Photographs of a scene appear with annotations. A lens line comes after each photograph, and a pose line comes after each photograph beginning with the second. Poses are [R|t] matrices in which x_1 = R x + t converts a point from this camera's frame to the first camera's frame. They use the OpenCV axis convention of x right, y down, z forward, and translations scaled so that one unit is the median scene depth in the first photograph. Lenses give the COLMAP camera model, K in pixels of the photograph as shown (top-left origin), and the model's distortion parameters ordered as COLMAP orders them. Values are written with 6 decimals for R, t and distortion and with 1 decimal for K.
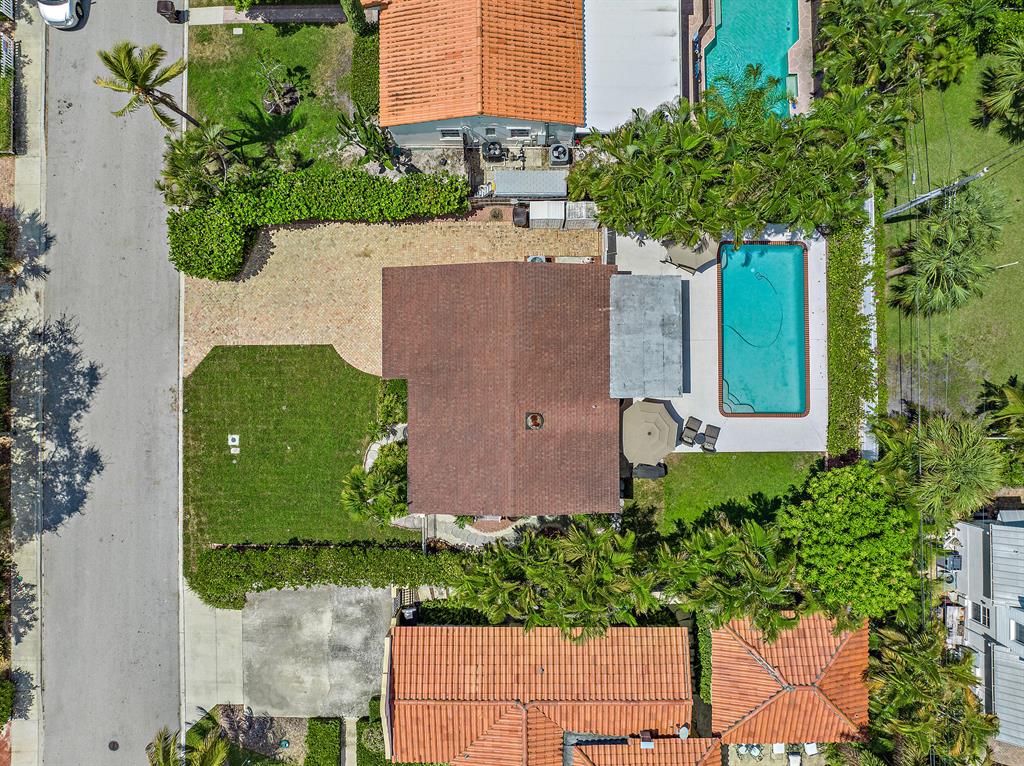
lens RADIAL K [[740.4, 0, 512.0], [0, 740.4, 383.0], [0, 0, 1]] dist [-0.031029, 0.001855]
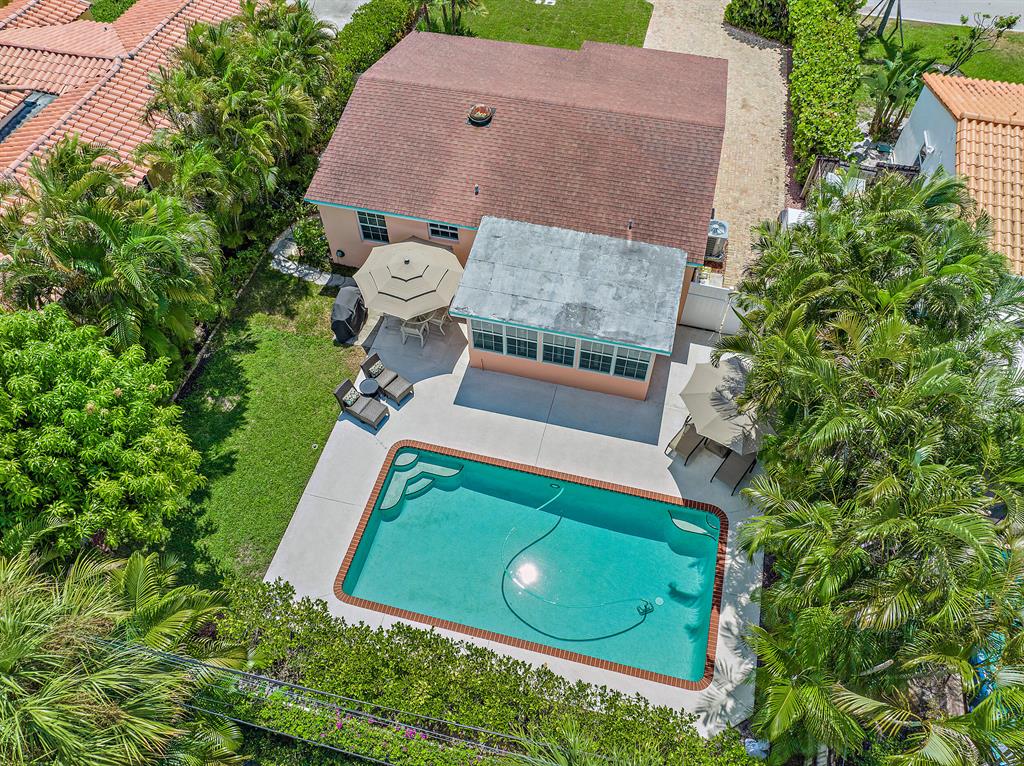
lens RADIAL K [[740.4, 0, 512.0], [0, 740.4, 383.0], [0, 0, 1]] dist [-0.031029, 0.001855]
pose [[-0.248267, 0.774970, -0.581192, 0.542408], [-0.968413, -0.184177, 0.168091, -0.119418], [0.023223, 0.604566, 0.796217, 0.550086]]
